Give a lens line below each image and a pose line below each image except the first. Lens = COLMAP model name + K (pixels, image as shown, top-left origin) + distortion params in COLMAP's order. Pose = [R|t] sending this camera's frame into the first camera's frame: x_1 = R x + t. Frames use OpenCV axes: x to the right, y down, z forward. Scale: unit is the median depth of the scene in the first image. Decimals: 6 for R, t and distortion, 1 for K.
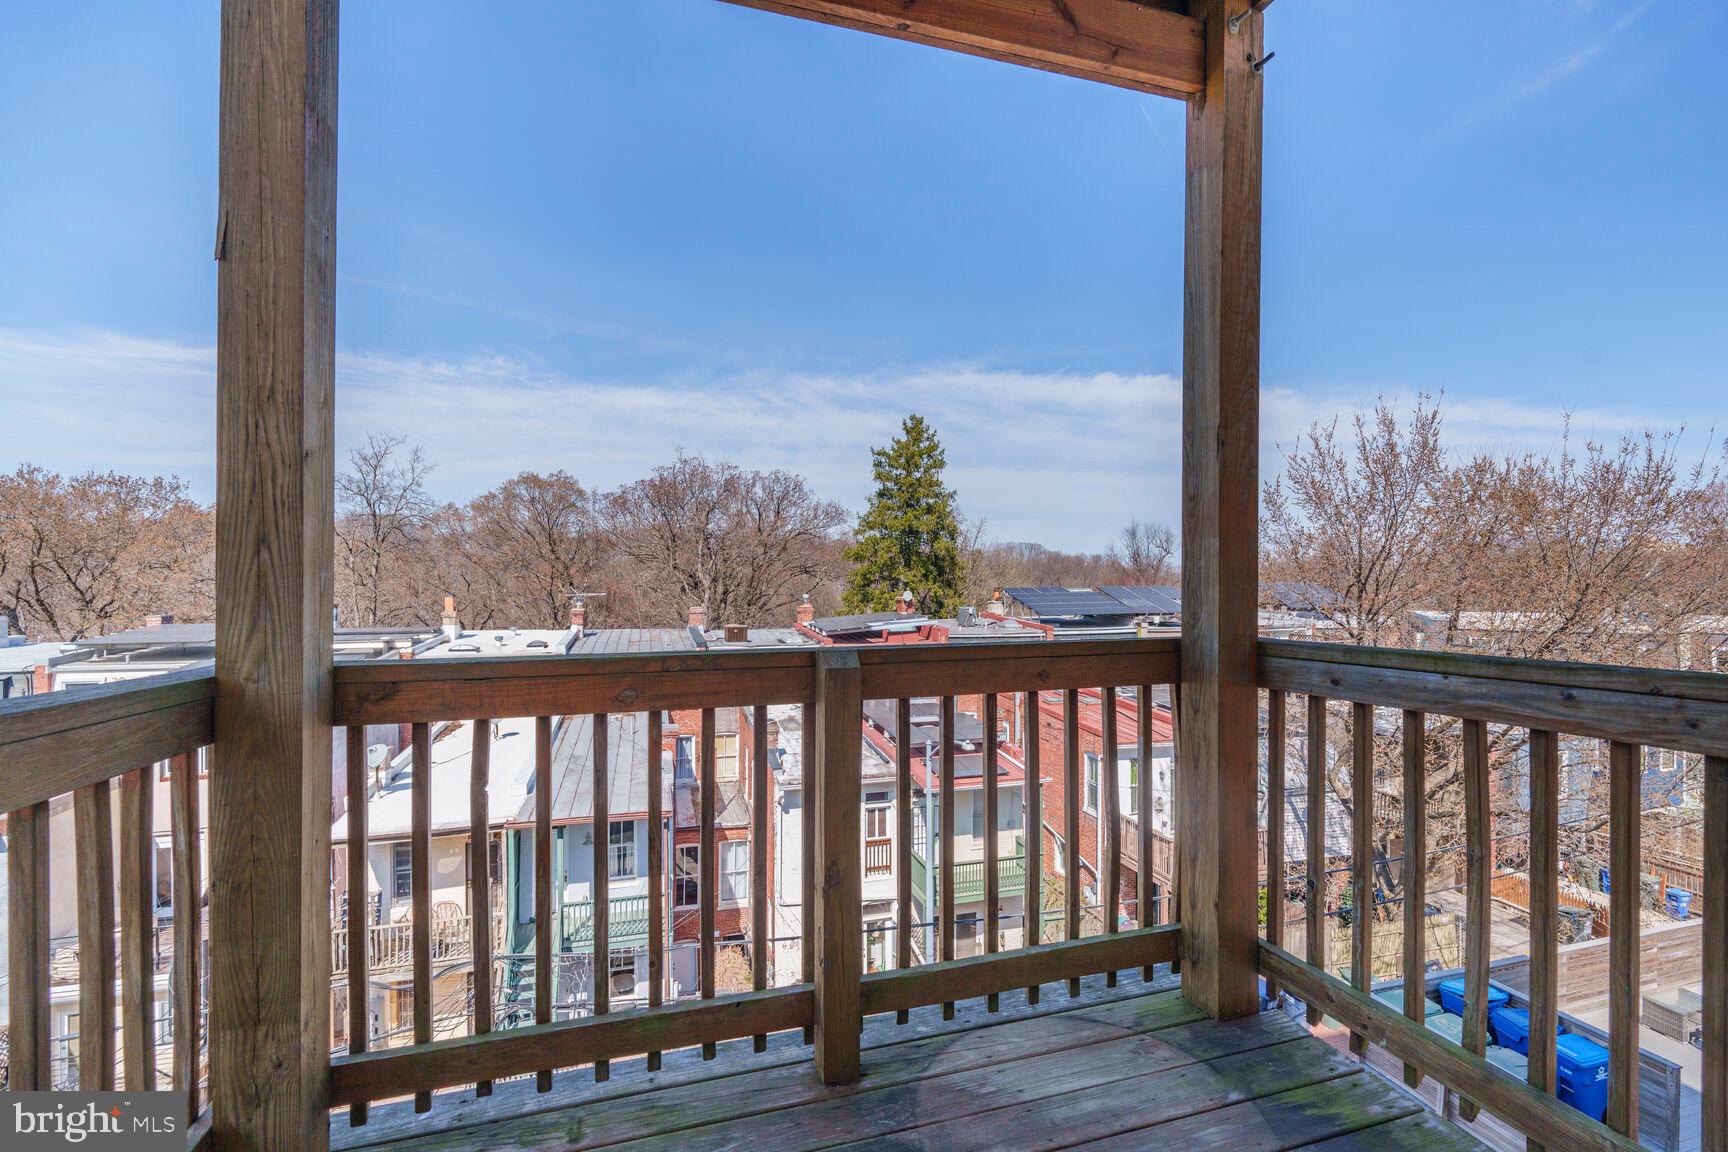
lens RADIAL K [[754.2, 0, 868.9], [0, 754.2, 578.3], [0, 0, 1]] dist [-0.005509, 0.000608]
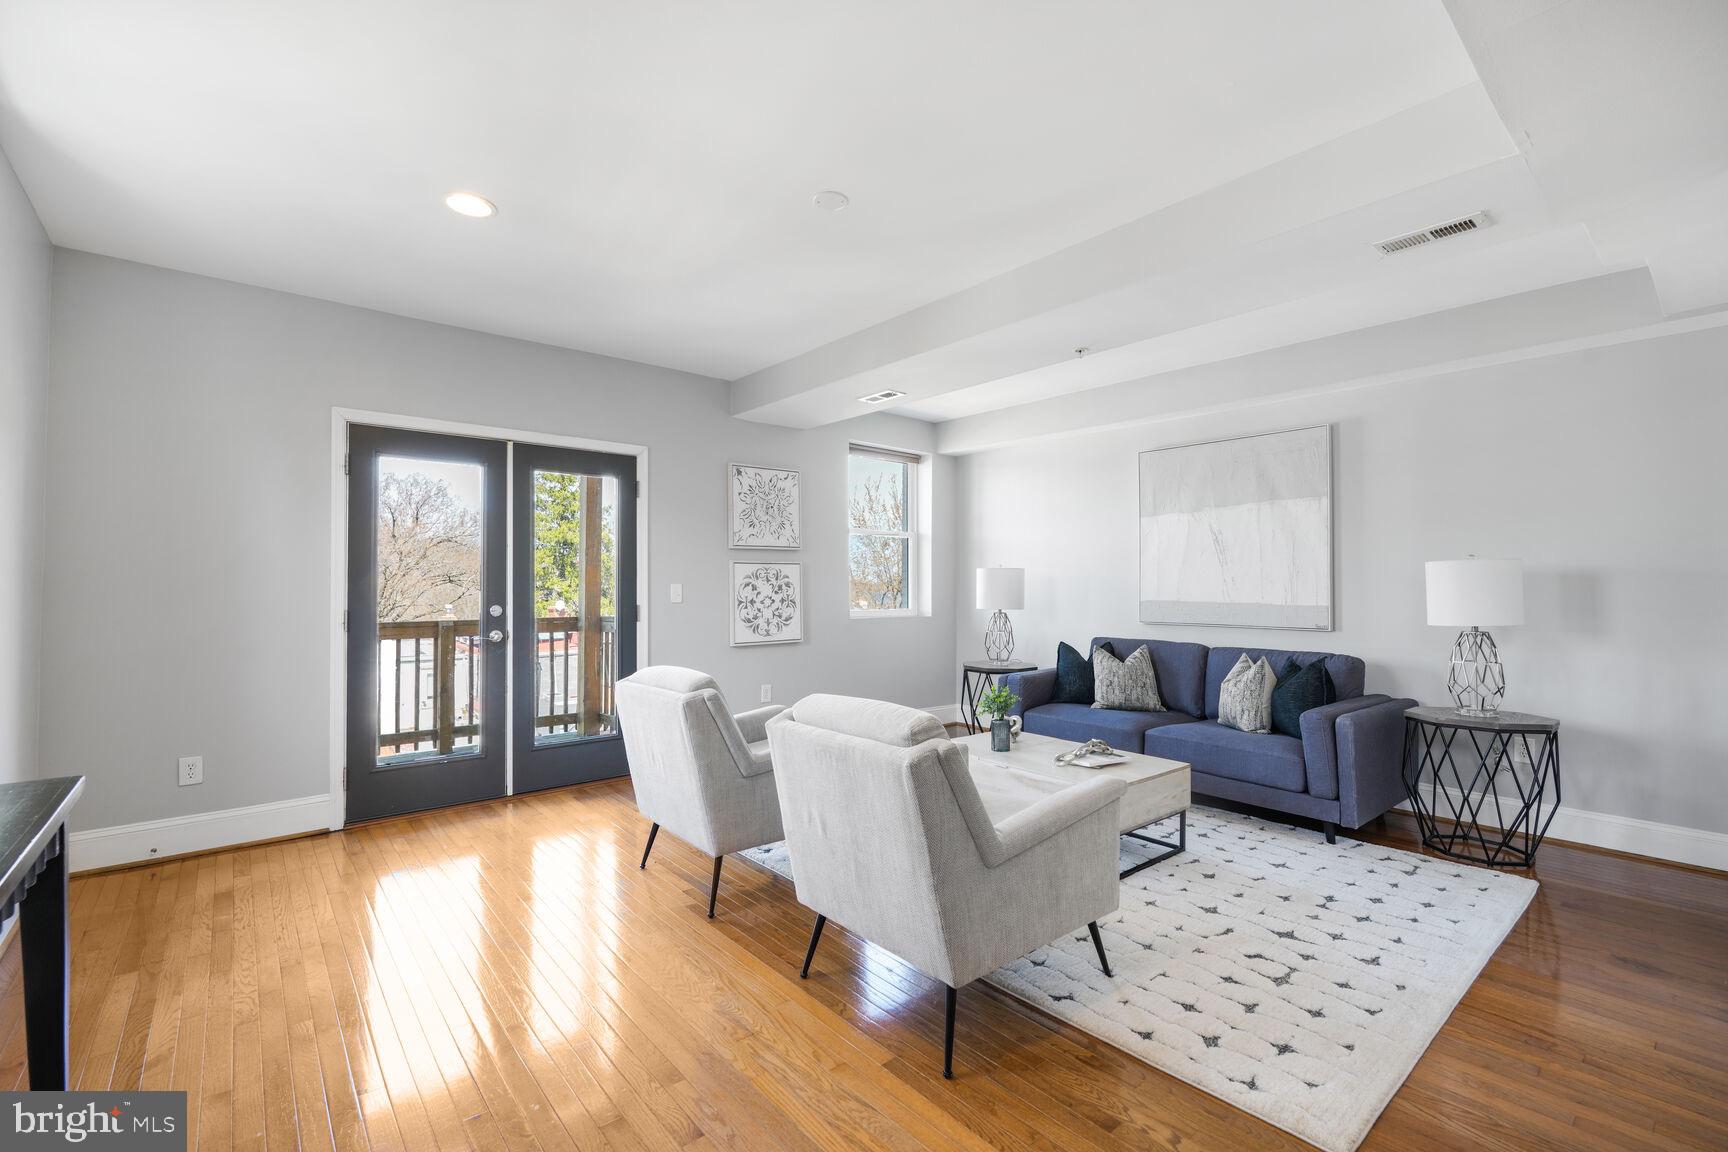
lens RADIAL K [[754.2, 0, 868.9], [0, 754.2, 578.3], [0, 0, 1]] dist [-0.005509, 0.000608]
pose [[0.912092, 0.006260, 0.409937, 0.011616], [-0.001288, 0.999922, -0.012404, -0.001510], [-0.409983, 0.010786, 0.912029, -0.107805]]
